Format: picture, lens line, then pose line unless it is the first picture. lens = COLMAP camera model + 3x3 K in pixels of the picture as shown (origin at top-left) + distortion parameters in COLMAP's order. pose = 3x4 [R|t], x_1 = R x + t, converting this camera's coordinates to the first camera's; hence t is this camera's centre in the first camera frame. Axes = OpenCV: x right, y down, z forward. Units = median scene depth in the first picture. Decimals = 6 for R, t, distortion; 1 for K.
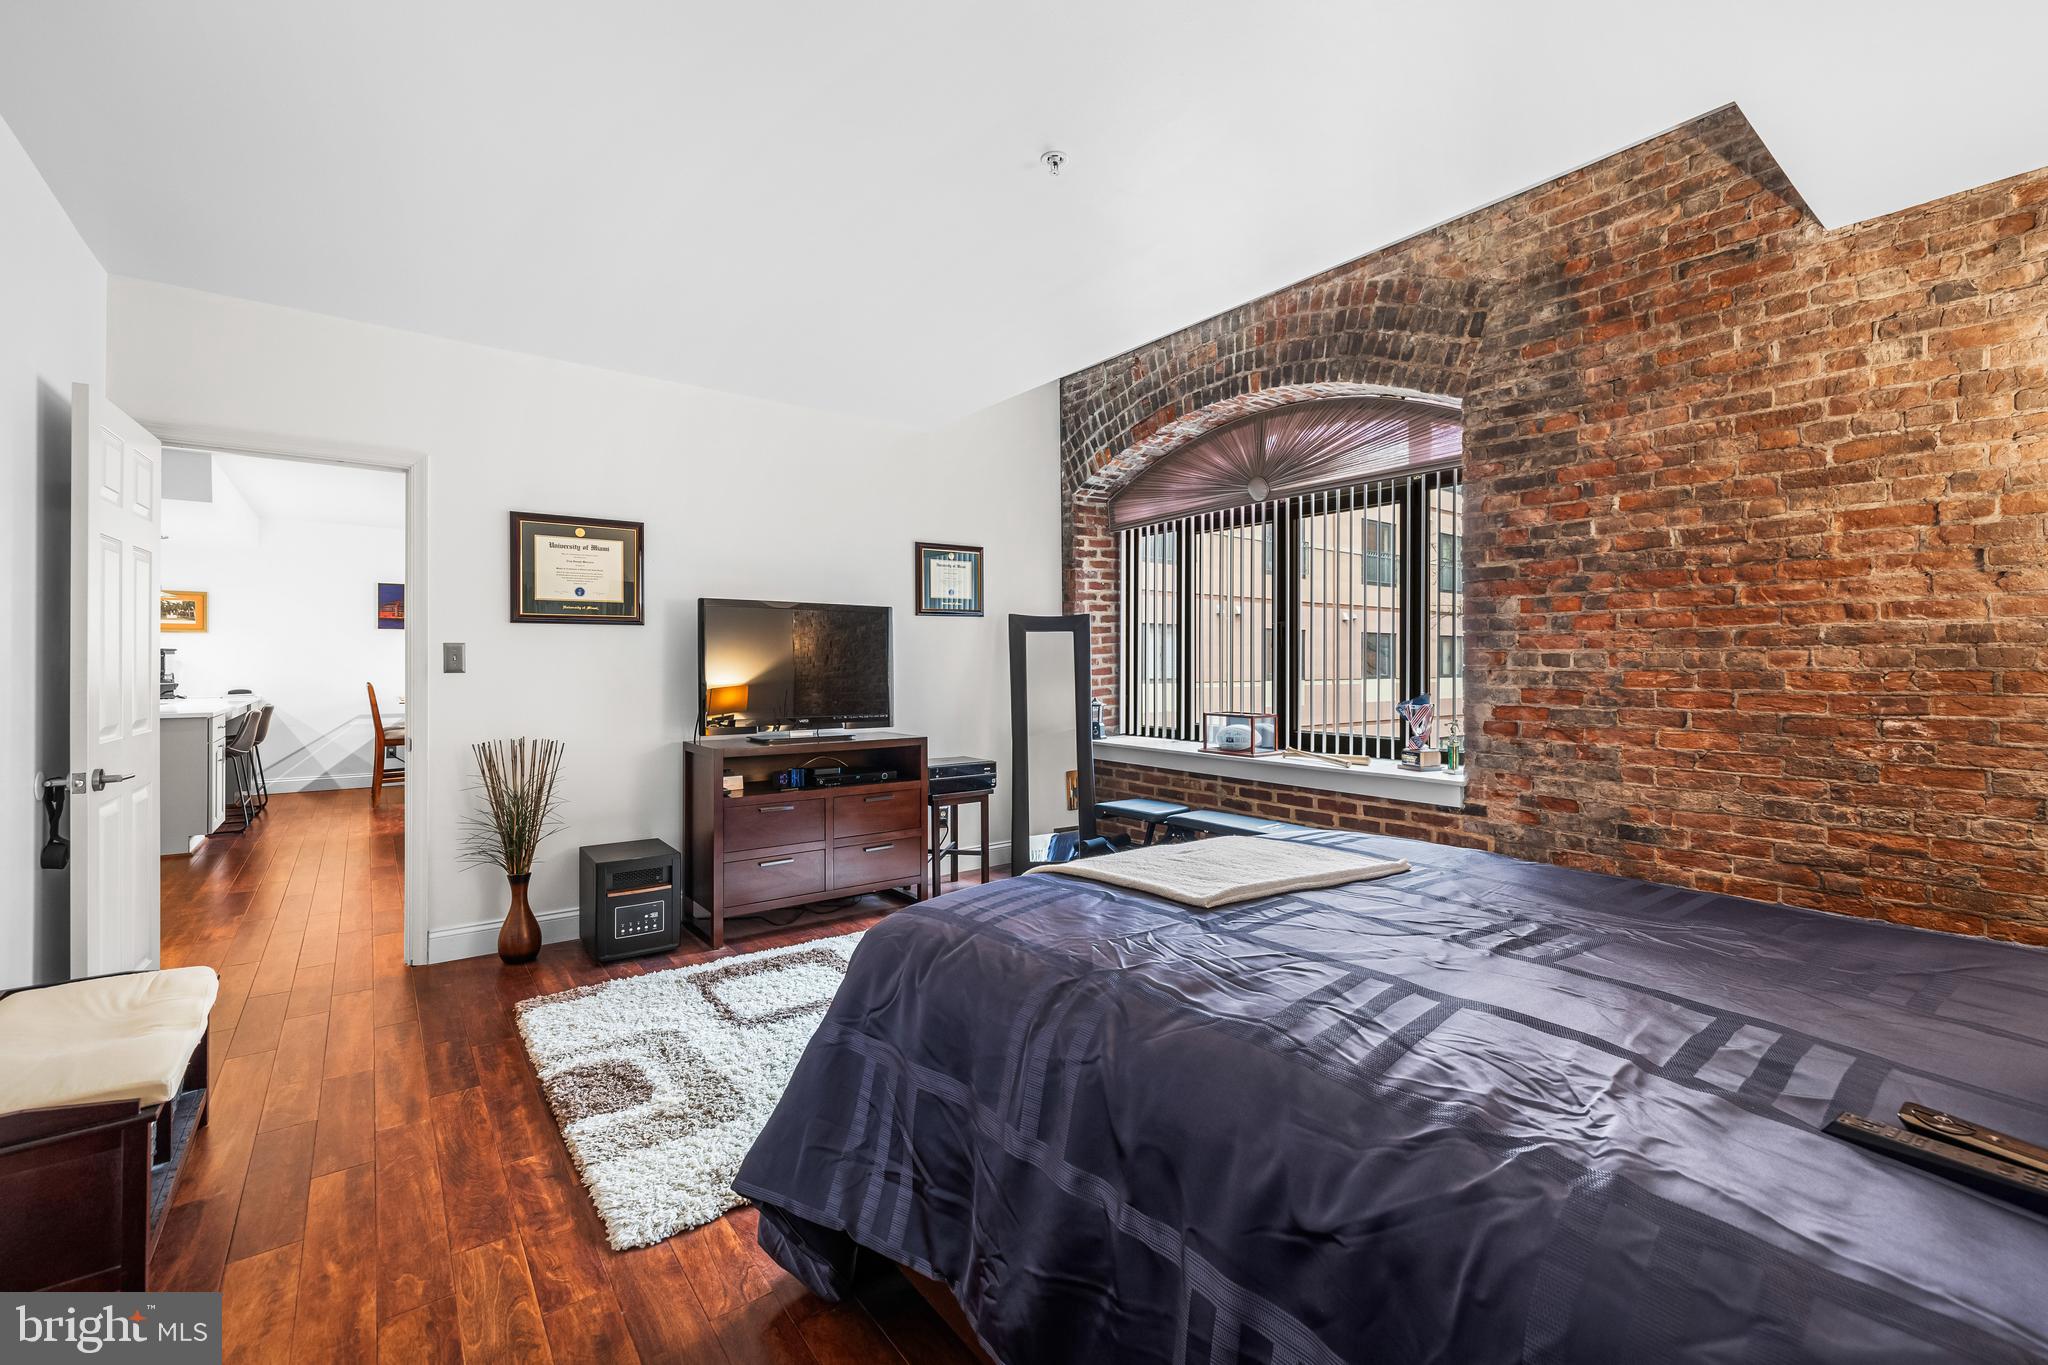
lens RADIAL K [[863.6, 0, 1016.8], [0, 863.6, 666.4], [0, 0, 1]] dist [-0.002120, 0.002064]
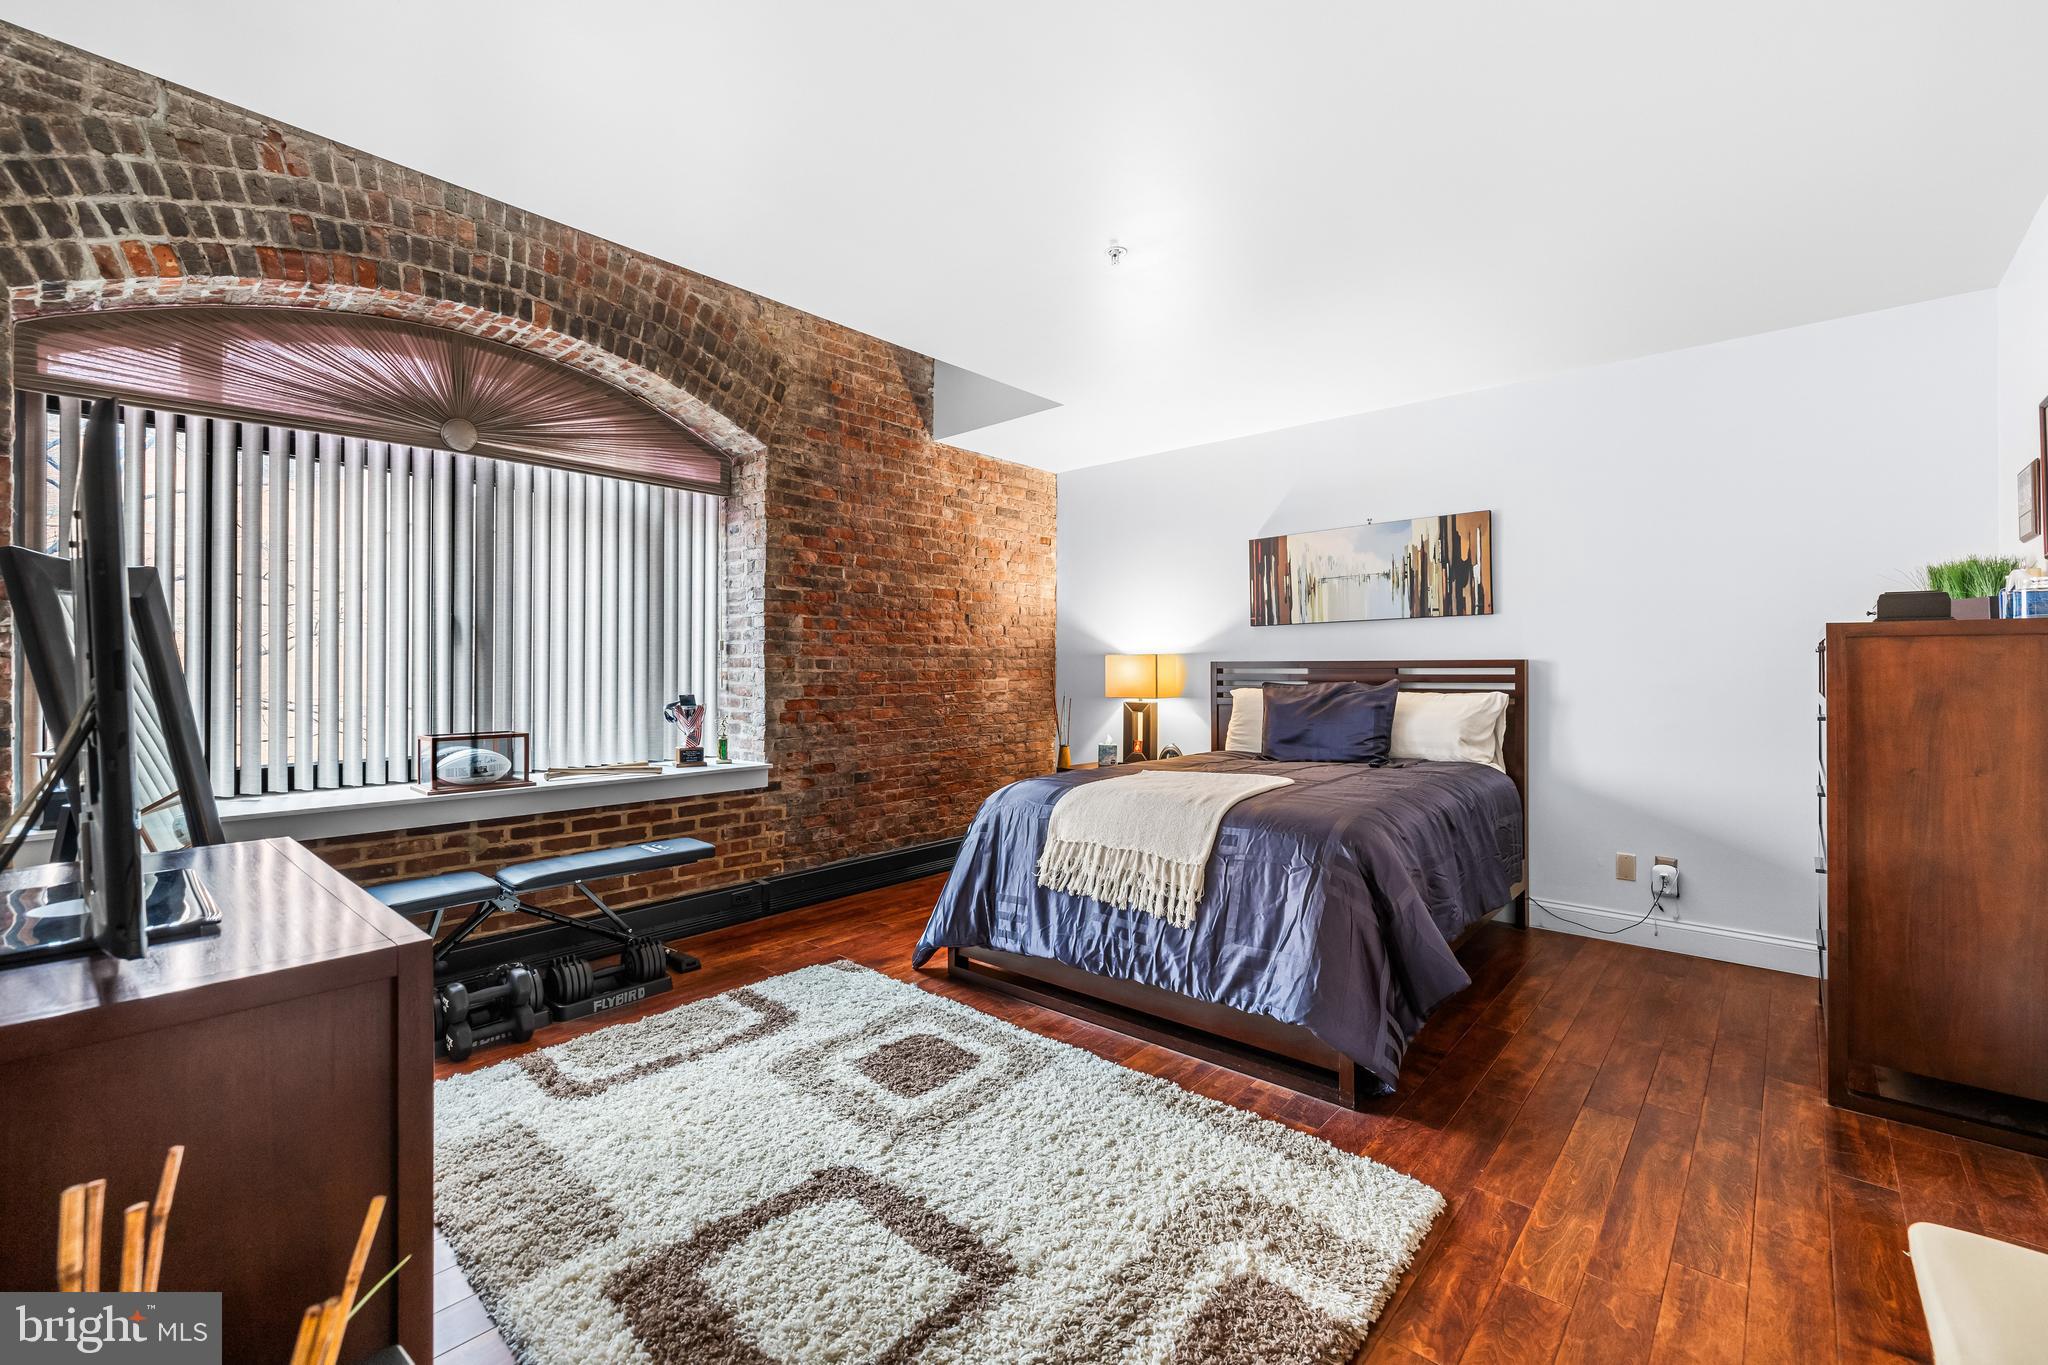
lens RADIAL K [[863.6, 0, 1015.2], [0, 863.6, 672.3], [0, 0, 1]] dist [-0.002120, 0.002064]
pose [[-0.193534, -0.007057, 0.981068, -0.786120], [0.003970, 0.999960, 0.007976, -0.004336], [-0.981085, 0.005439, -0.193499, 0.959786]]
